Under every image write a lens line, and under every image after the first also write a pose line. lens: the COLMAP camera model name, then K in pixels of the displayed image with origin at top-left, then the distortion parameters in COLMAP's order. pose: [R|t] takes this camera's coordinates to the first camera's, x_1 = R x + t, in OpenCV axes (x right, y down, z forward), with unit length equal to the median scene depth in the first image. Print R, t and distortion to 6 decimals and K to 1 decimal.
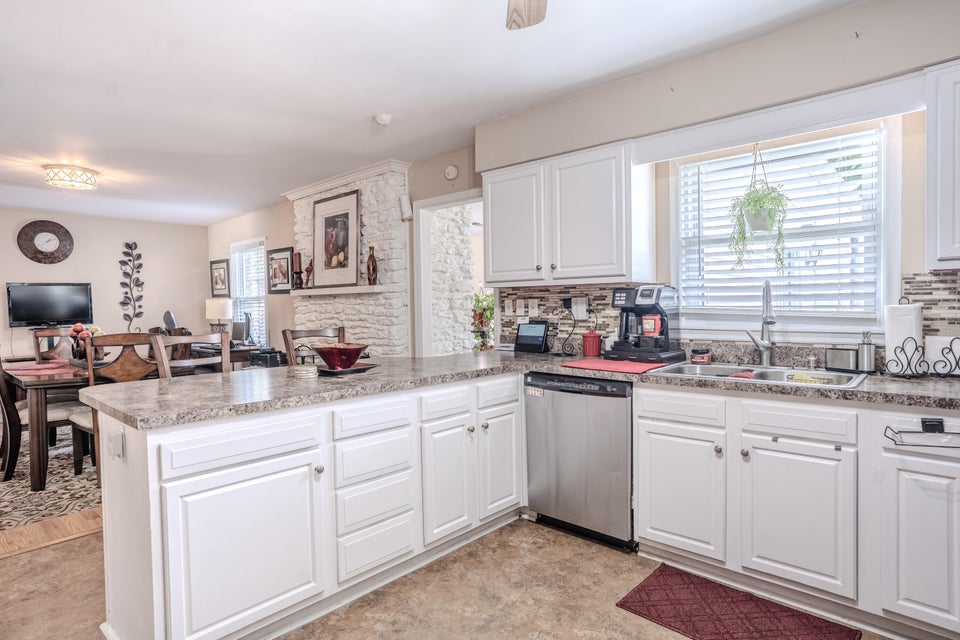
lens RADIAL K [[533.6, 0, 481.1], [0, 533.6, 321.7], [0, 0, 1]] dist [-0.036650, 0.021259]
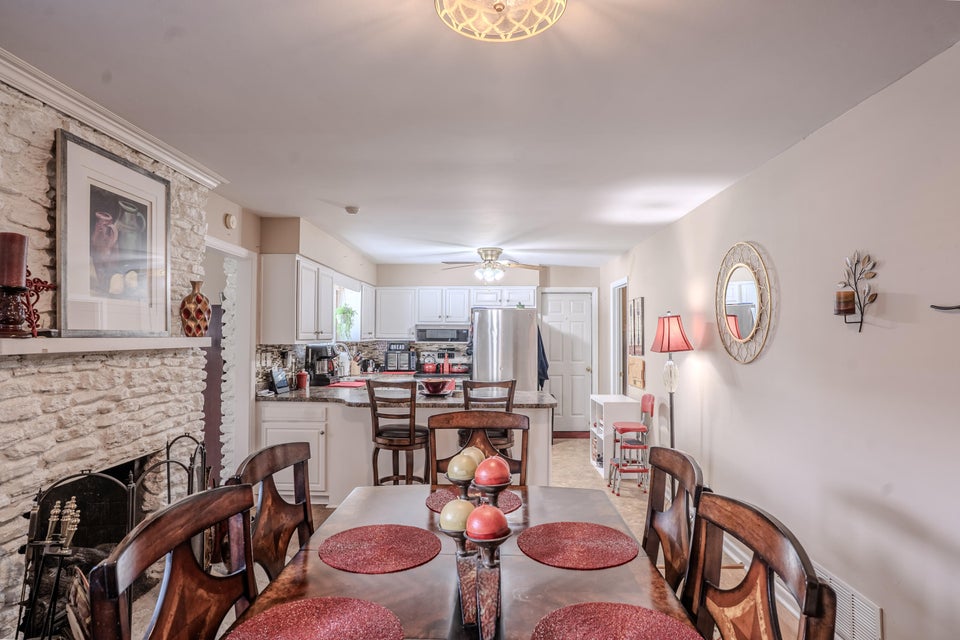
lens RADIAL K [[533.6, 0, 485.2], [0, 533.6, 324.8], [0, 0, 1]] dist [-0.036650, 0.021259]
pose [[-0.670430, 0.022693, 0.741626, -0.849818], [0.024209, 0.999669, -0.008704, -0.060117], [-0.741578, 0.012119, -0.670757, 1.040065]]
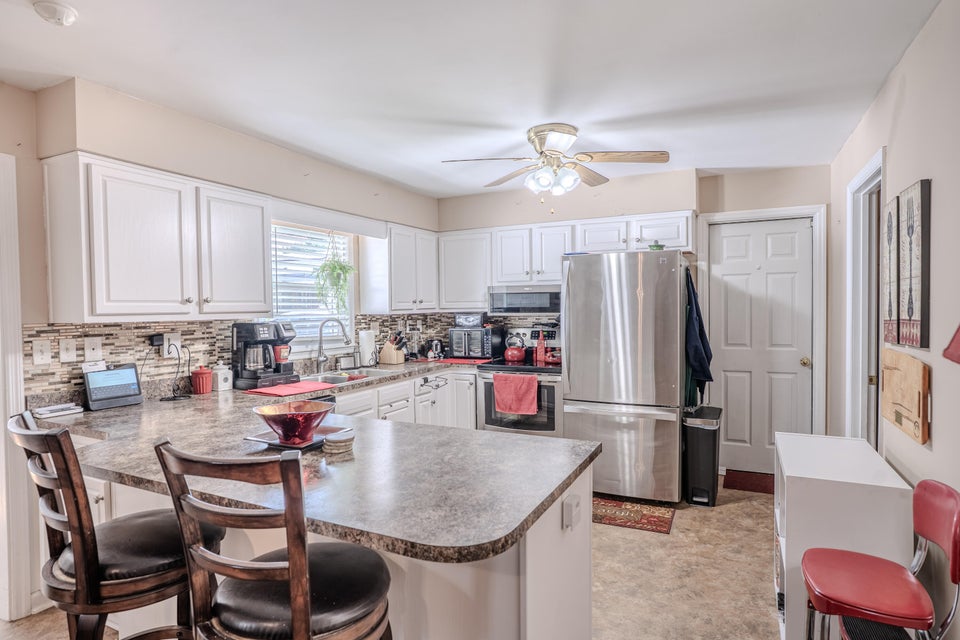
lens RADIAL K [[533.6, 0, 482.5], [0, 533.6, 320.0], [0, 0, 1]] dist [-0.036650, 0.021259]
pose [[-0.294708, -0.008986, 0.955545, -0.530683], [0.043413, 0.998797, 0.022782, -0.041855], [-0.954601, 0.048197, -0.293963, 0.495467]]
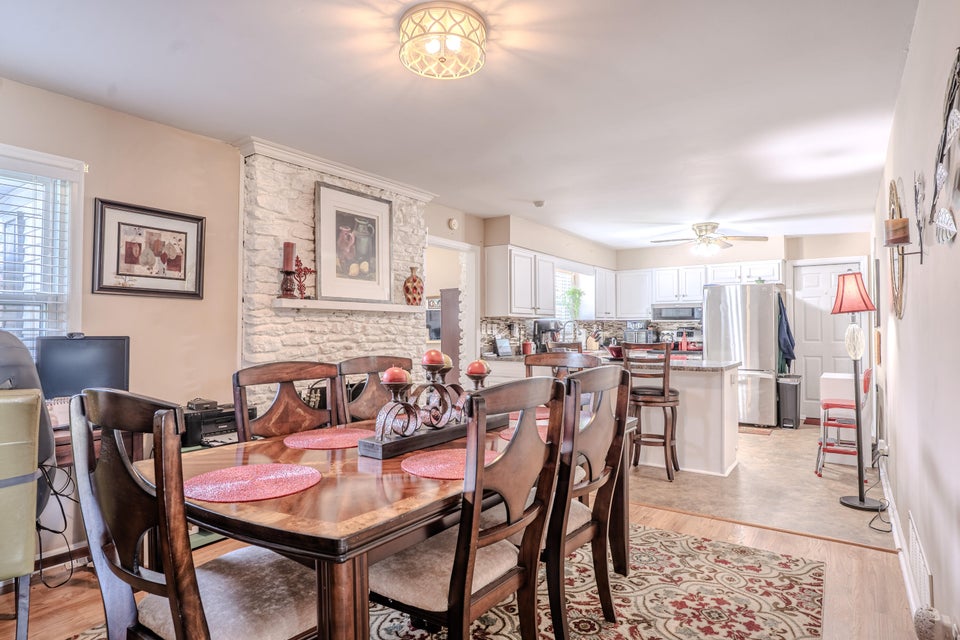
lens RADIAL K [[533.6, 0, 489.7], [0, 533.6, 320.7], [0, 0, 1]] dist [-0.036650, 0.021259]
pose [[-0.145725, 0.029339, 0.988890, -1.072184], [0.032066, 0.999175, -0.024918, -0.008533], [-0.988805, 0.028079, -0.146546, 0.885600]]
